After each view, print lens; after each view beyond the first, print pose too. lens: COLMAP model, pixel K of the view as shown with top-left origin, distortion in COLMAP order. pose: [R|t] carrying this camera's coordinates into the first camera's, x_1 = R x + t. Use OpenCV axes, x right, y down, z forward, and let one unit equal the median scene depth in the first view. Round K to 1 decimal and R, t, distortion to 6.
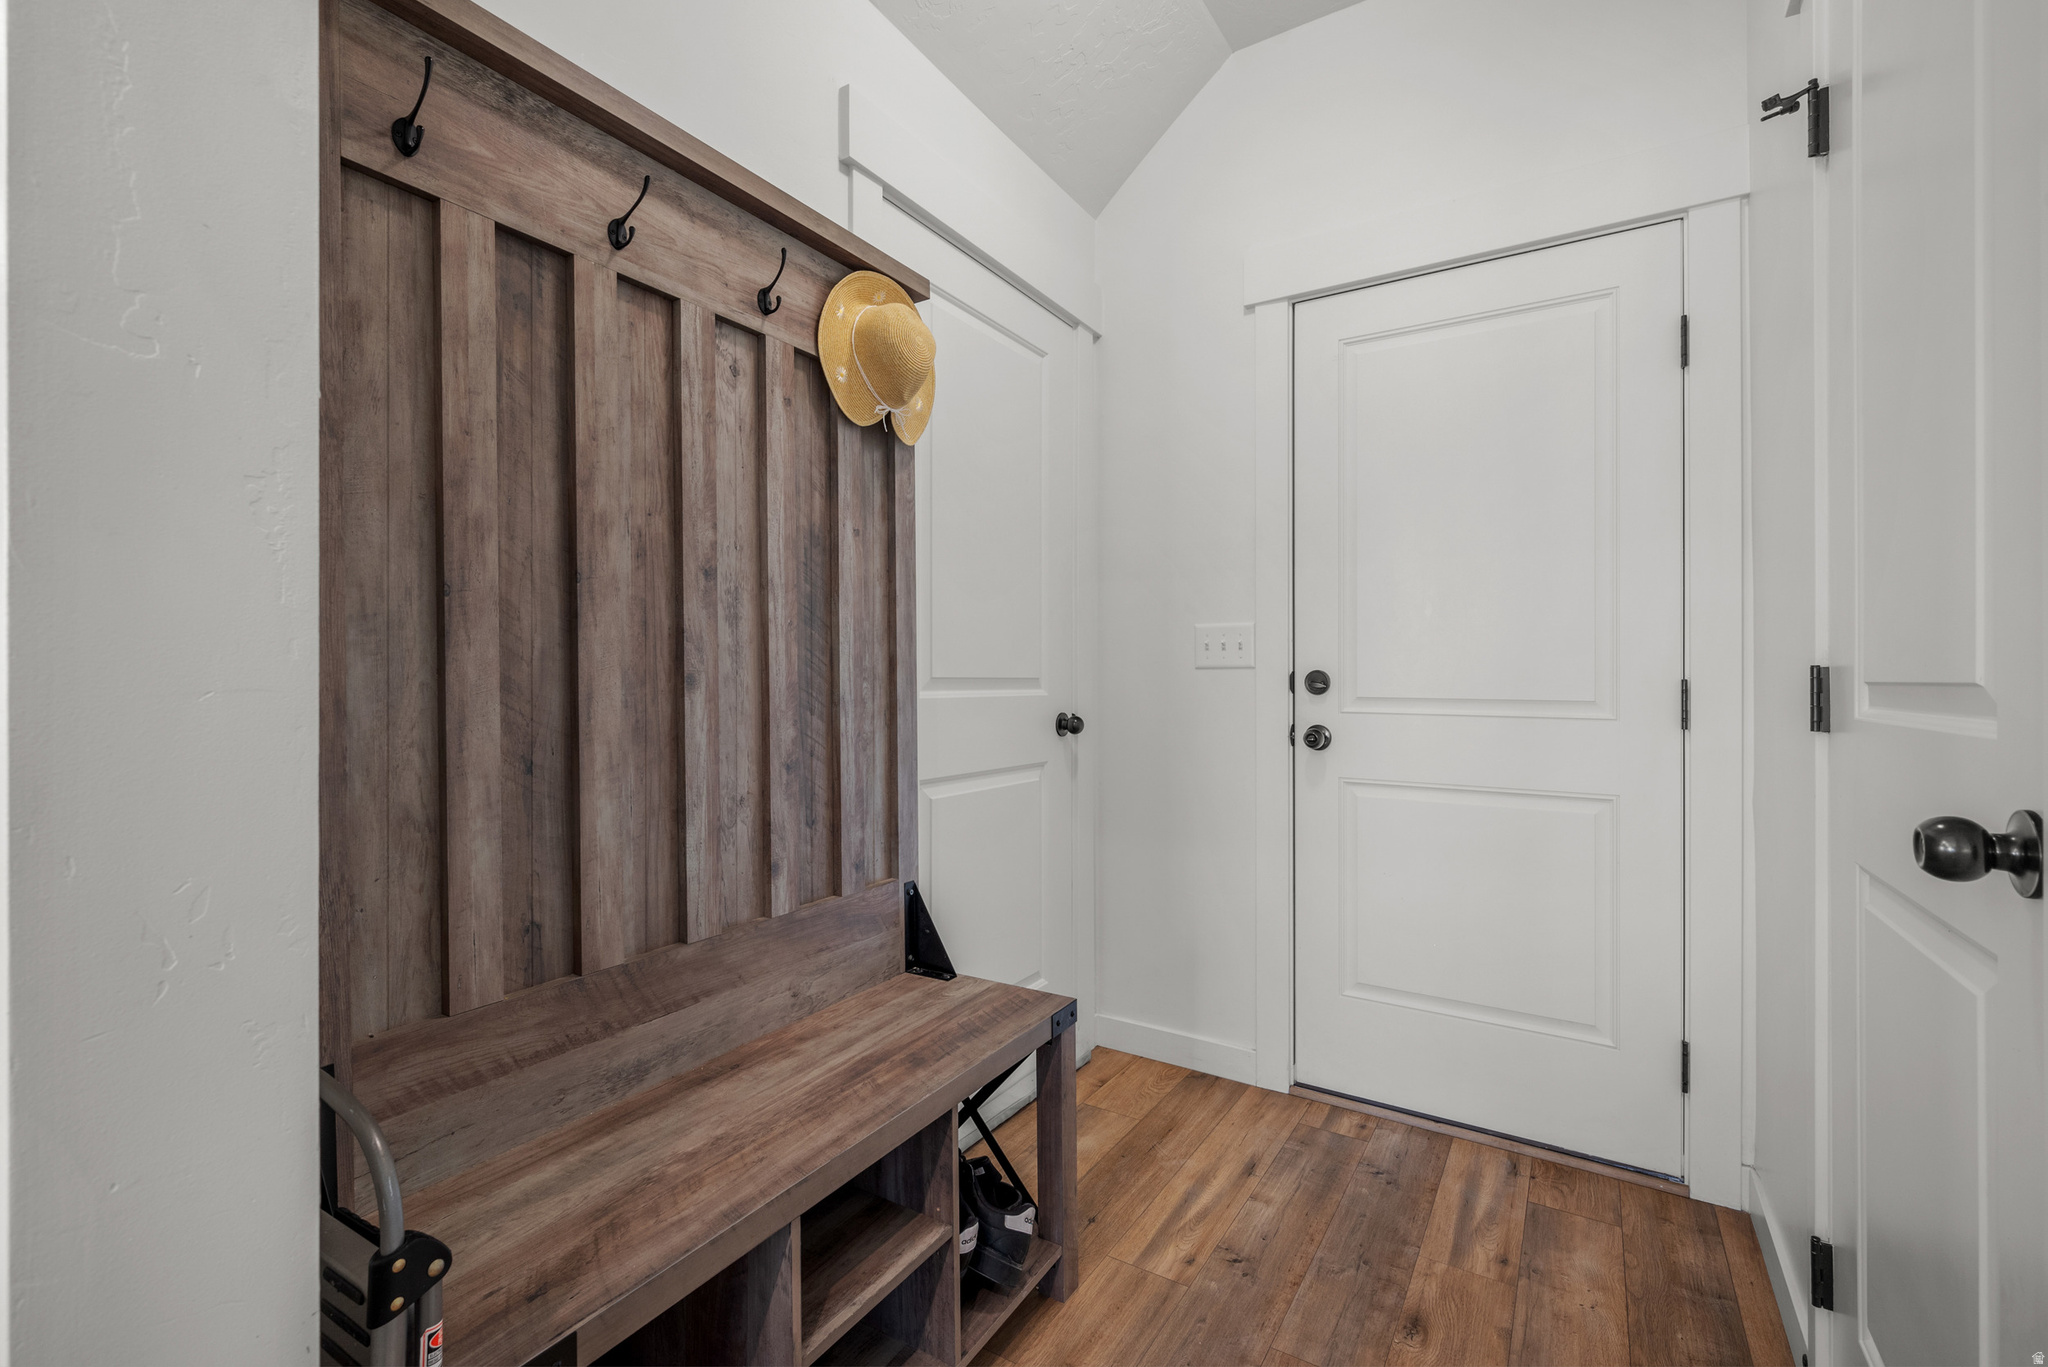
lens RADIAL K [[891.9, 0, 1020.1], [0, 891.9, 674.8], [0, 0, 1]] dist [-0.000463, -0.000006]
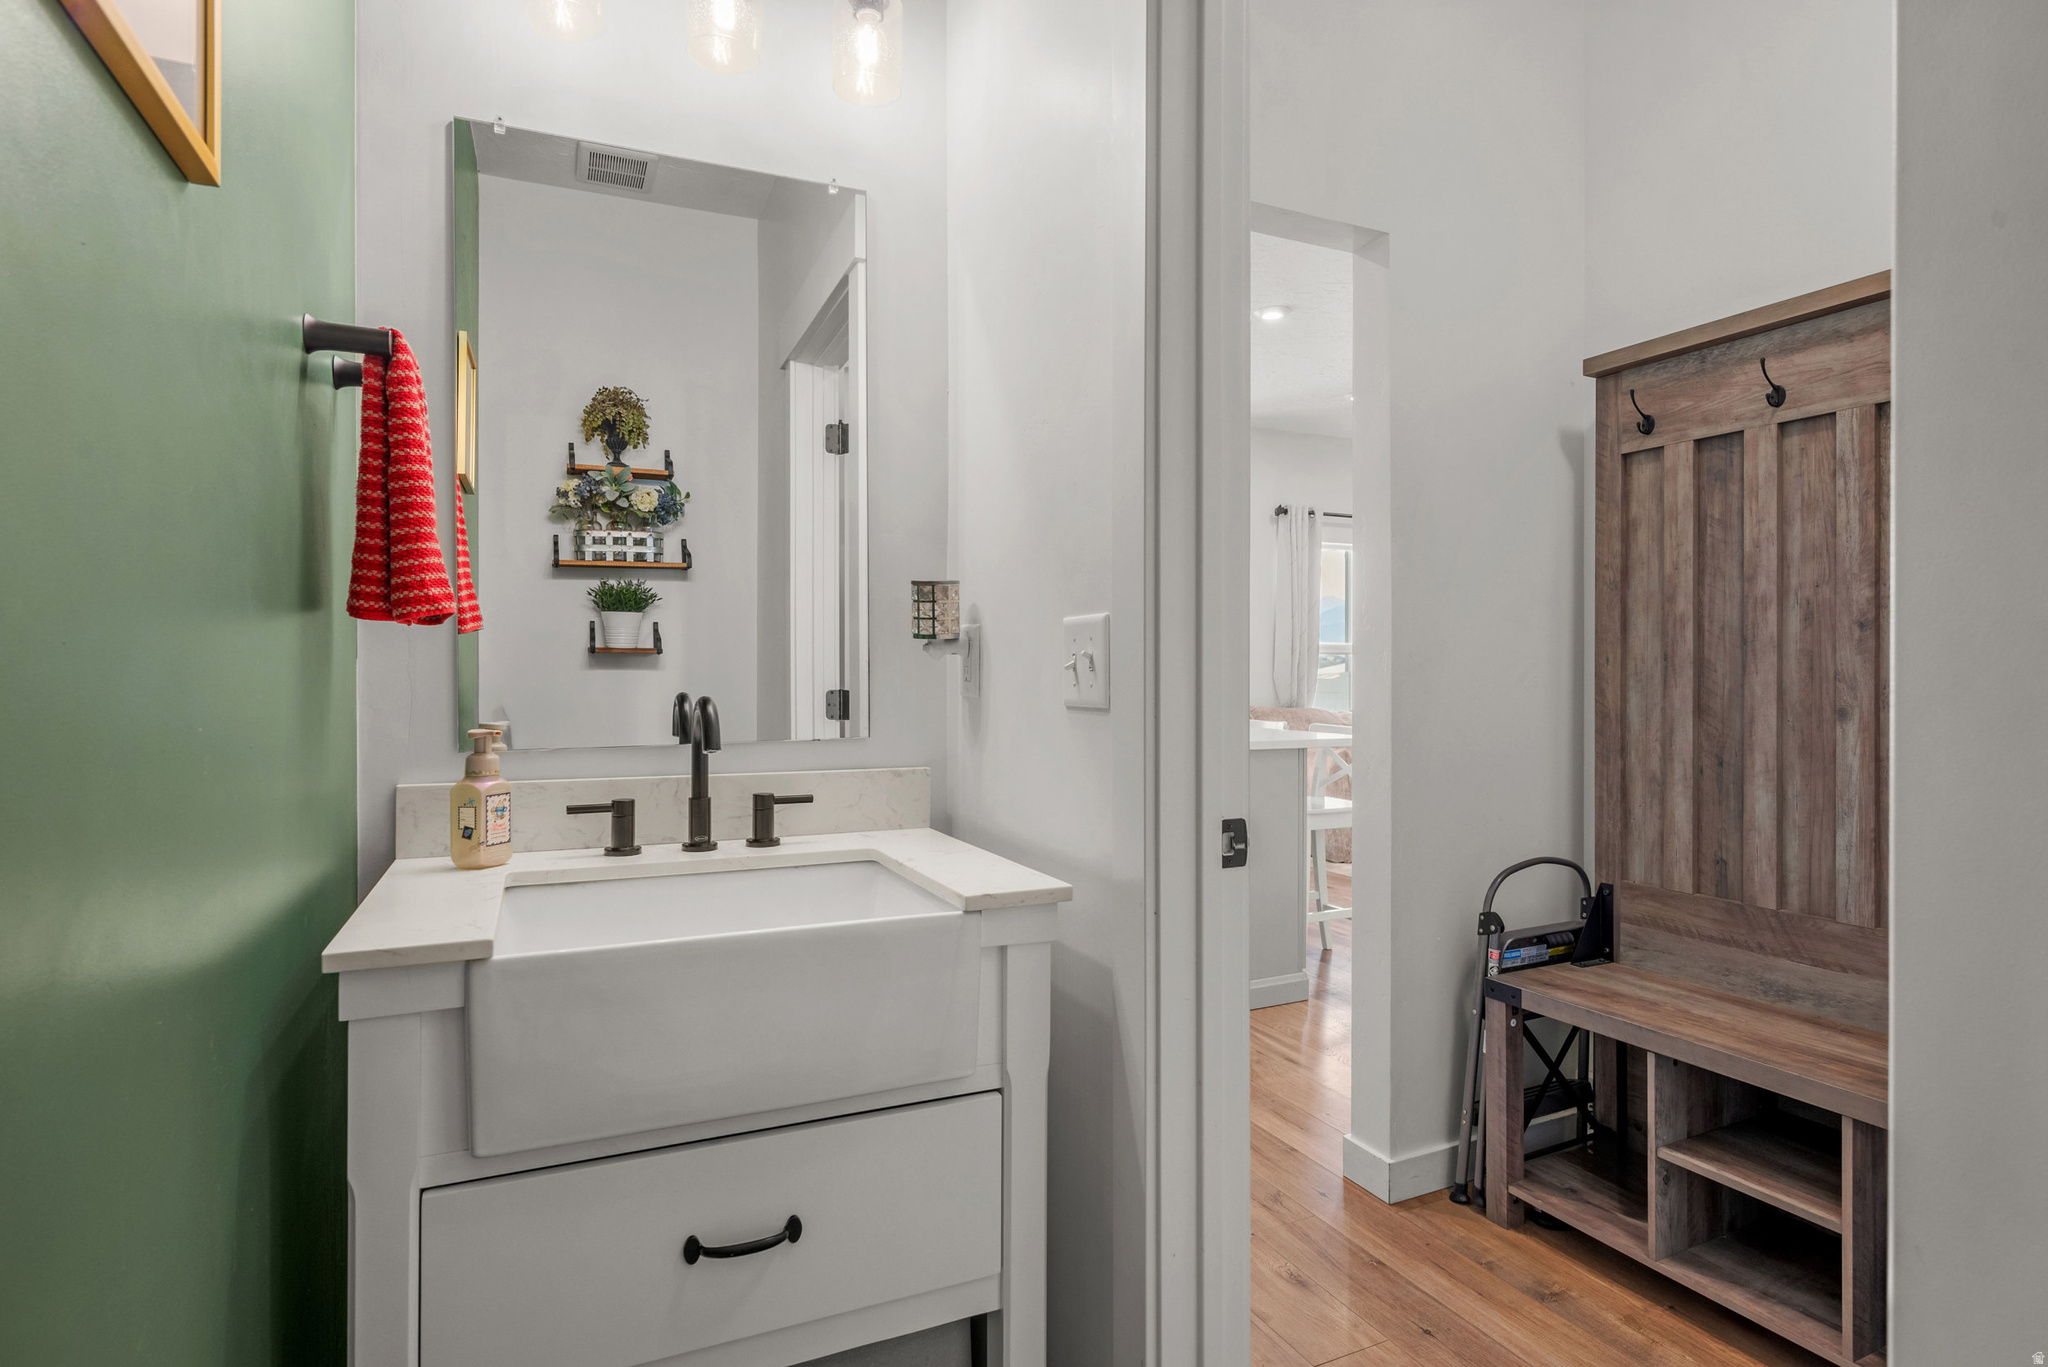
lens RADIAL K [[1051.7, 0, 1024.0], [0, 1051.7, 683.5], [0, 0, 1]] dist [0.000173, 0.000067]
pose [[-0.540274, 0.011462, -0.841411, 1.667099], [0.002571, 0.999925, 0.011970, -0.062445], [0.841485, 0.004304, -0.540263, 0.929306]]
